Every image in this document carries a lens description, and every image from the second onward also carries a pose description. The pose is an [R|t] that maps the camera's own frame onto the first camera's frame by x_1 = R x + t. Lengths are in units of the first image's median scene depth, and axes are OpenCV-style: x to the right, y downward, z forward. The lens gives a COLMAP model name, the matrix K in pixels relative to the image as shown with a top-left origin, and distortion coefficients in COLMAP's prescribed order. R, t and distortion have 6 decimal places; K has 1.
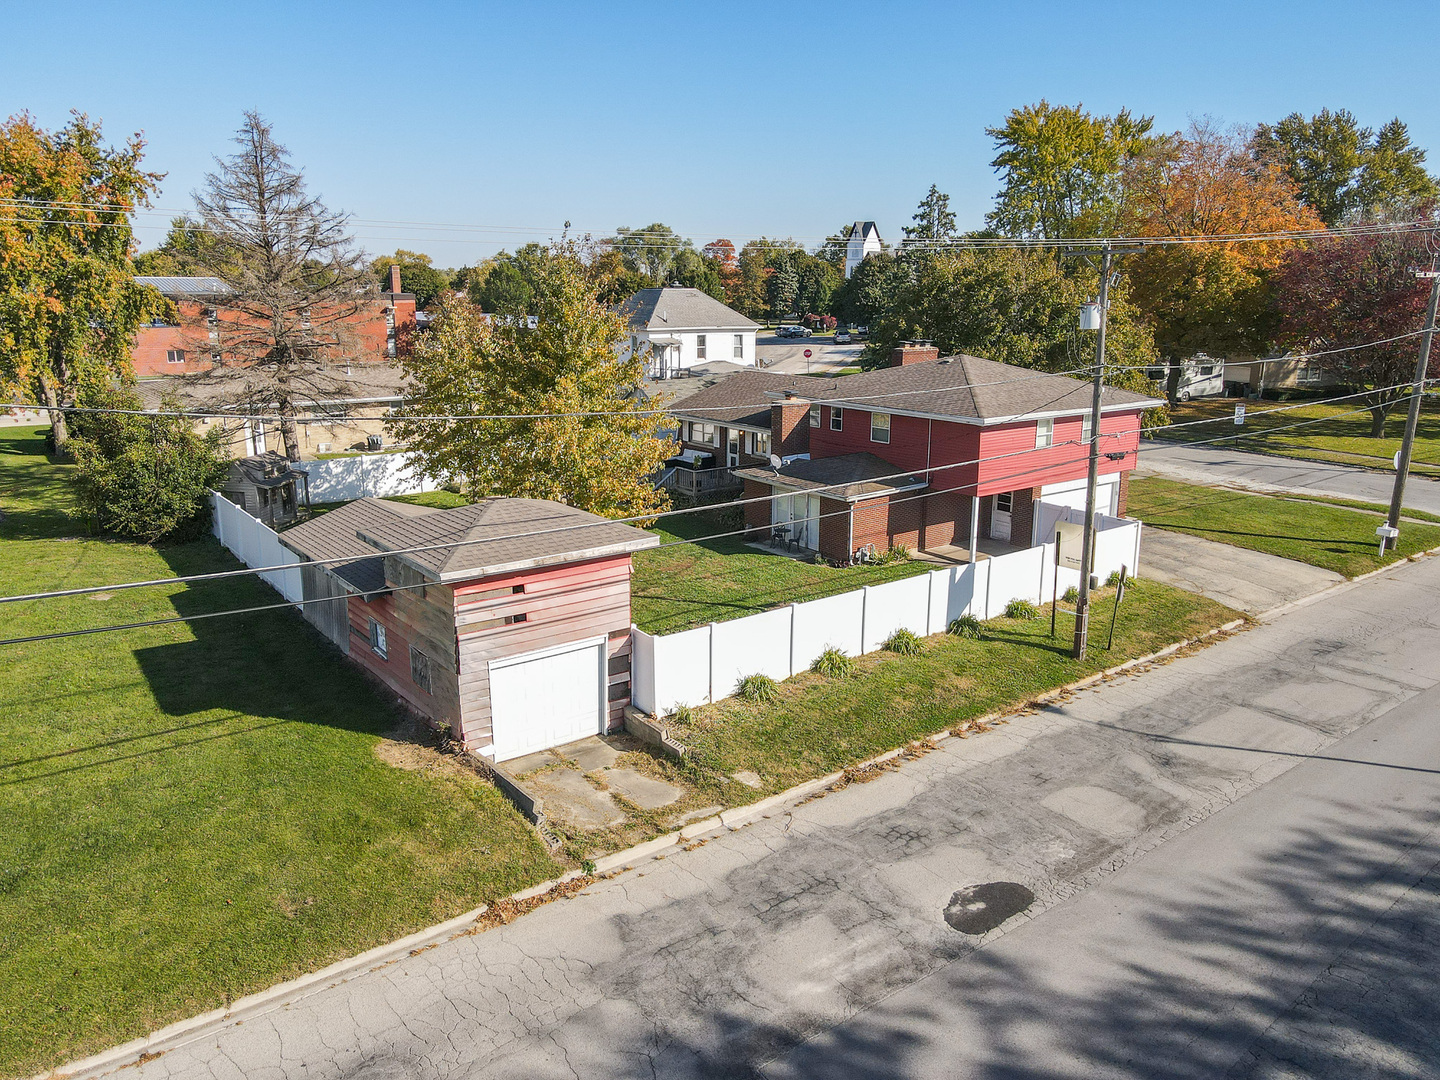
lens RADIAL K [[1052.2, 0, 711.9], [0, 1052.2, 524.6], [0, 0, 1]] dist [0.010508, 0.007523]
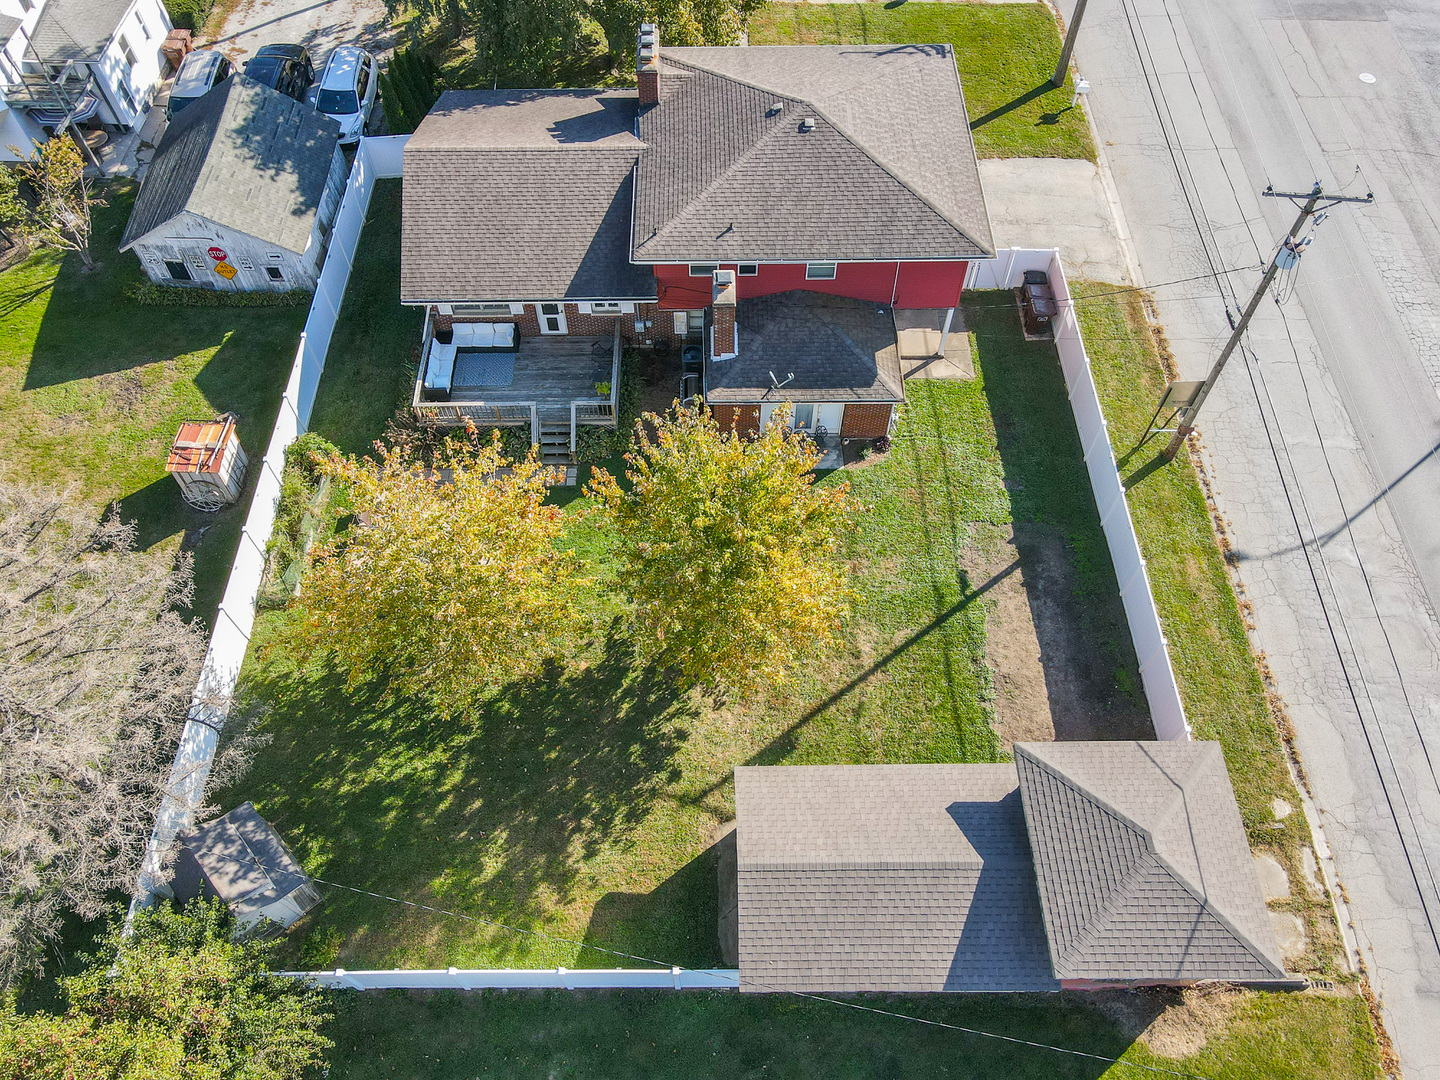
lens RADIAL K [[1052.2, 0, 711.9], [0, 1052.2, 524.6], [0, 0, 1]] dist [0.010508, 0.007523]
pose [[0.603687, -0.673020, 0.427324, -0.385013], [0.190879, 0.642448, 0.742176, -0.588062], [-0.774033, -0.366475, 0.516303, 0.539916]]
